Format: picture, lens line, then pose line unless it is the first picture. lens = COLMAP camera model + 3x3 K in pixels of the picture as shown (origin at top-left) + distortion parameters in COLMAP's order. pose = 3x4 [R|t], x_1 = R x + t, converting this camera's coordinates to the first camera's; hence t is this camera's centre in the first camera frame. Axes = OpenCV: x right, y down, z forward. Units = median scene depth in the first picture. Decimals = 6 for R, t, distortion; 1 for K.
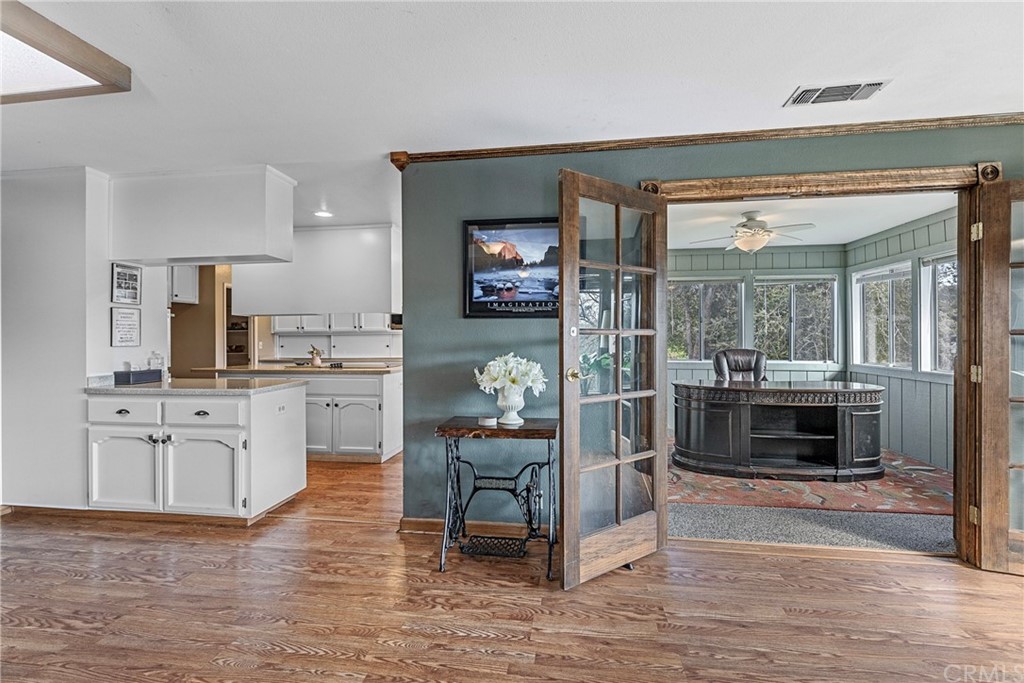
lens RADIAL K [[462.3, 0, 511.3], [0, 462.3, 340.9], [0, 0, 1]] dist [0.000326, 0.000209]
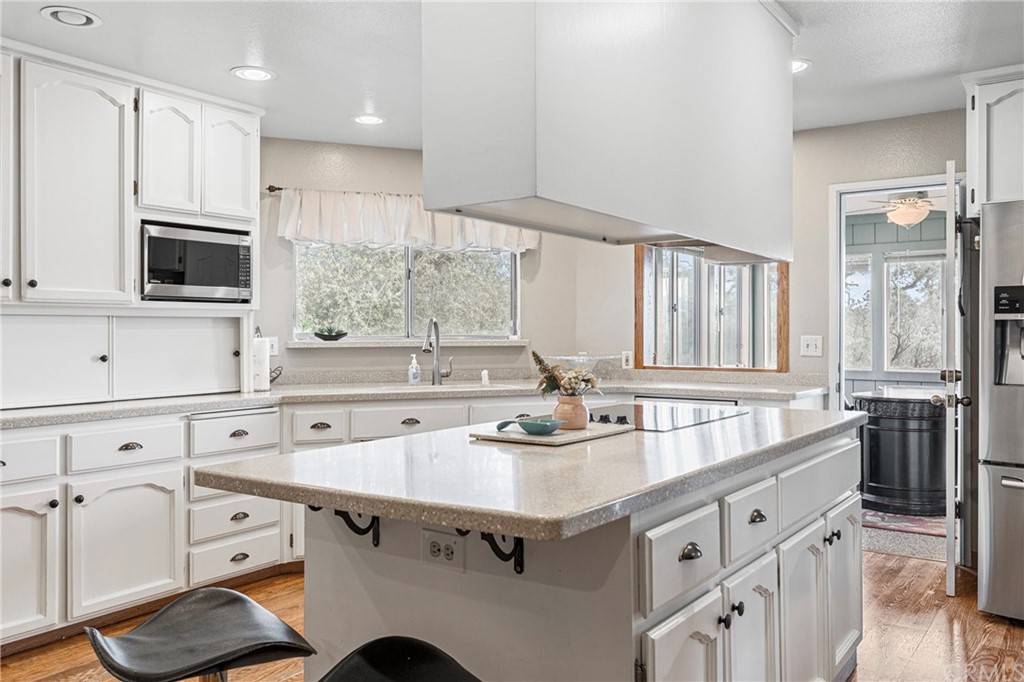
lens RADIAL K [[807.5, 0, 514.0], [0, 807.5, 331.8], [0, 0, 1]] dist [0.004083, -0.002095]
pose [[0.449104, 0.007084, 0.893452, -0.985481], [0.001276, 0.999962, -0.008569, -0.000206], [-0.893479, 0.004988, 0.449078, 0.945244]]
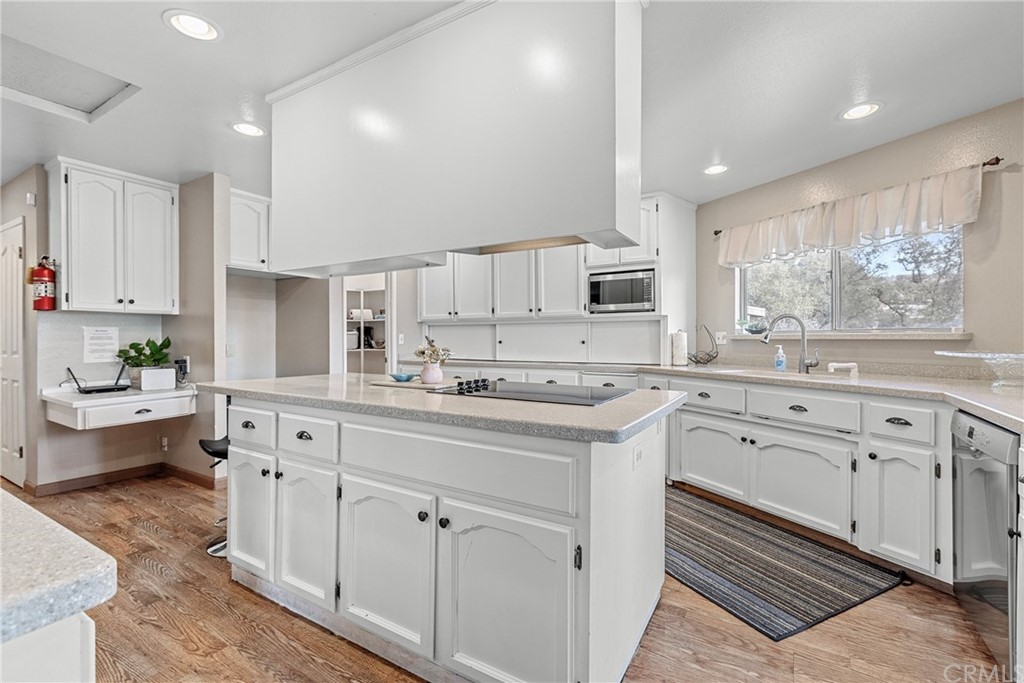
lens RADIAL K [[454.9, 0, 509.7], [0, 454.9, 338.4], [0, 0, 1]] dist [0.000503, 0.000412]
pose [[0.920796, 0.005911, -0.390001, -0.214756], [-0.006143, 0.999981, 0.000652, 0.011387], [0.389997, 0.001795, 0.920814, 0.726331]]
